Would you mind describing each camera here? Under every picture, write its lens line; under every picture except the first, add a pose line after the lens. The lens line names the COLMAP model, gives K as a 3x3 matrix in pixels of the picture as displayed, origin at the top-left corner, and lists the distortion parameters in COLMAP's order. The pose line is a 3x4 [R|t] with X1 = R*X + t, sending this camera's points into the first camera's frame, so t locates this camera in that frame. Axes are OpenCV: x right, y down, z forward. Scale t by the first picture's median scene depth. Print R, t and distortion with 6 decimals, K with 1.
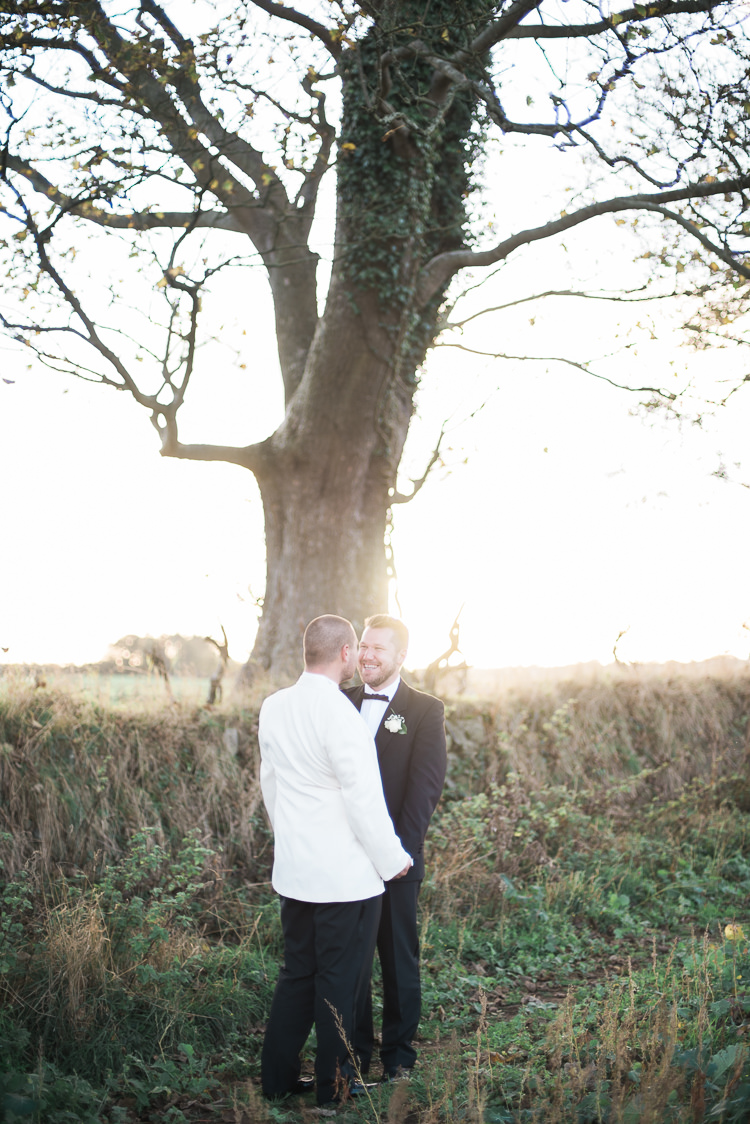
lens RADIAL K [[1607.3, 0, 378.9], [0, 1607.3, 559.9], [0, 0, 1]] dist [-0.080947, 0.000000]
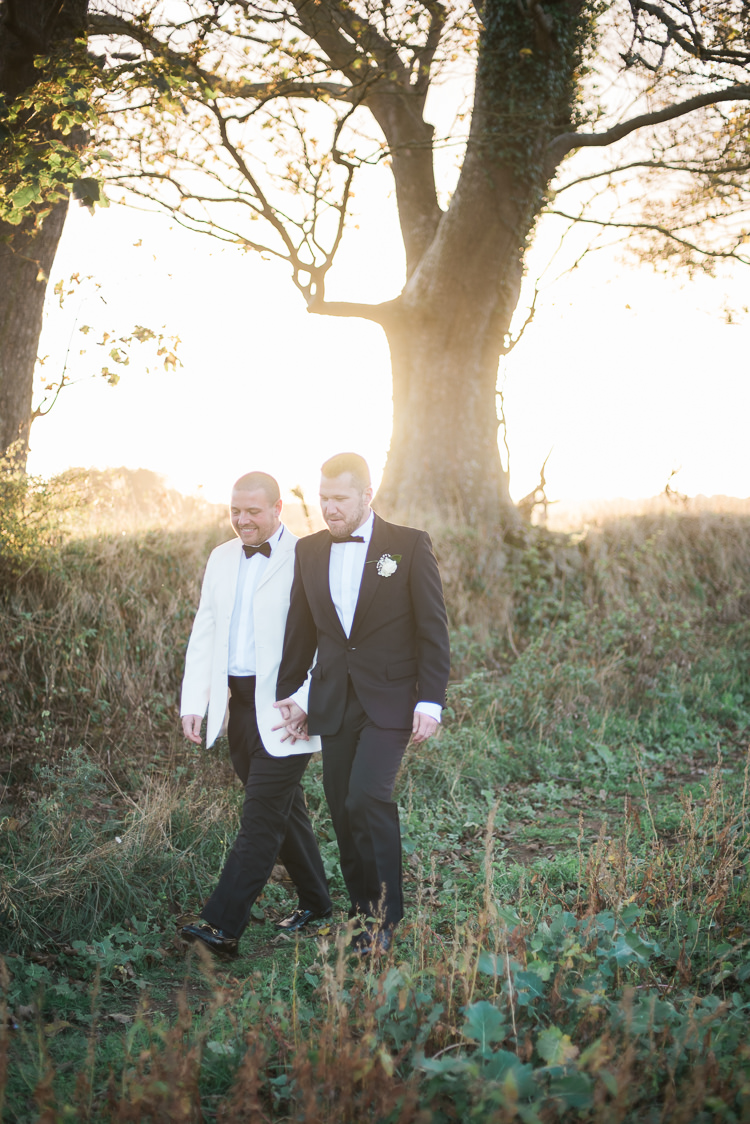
lens RADIAL K [[1607.3, 0, 371.2], [0, 1607.3, 563.0], [0, 0, 1]] dist [-0.080947, 0.000000]
pose [[0.999715, 0.006747, 0.022918, -0.112038], [-0.009115, 0.994445, 0.104861, -0.008318], [-0.022084, -0.105040, 0.994223, -0.129097]]
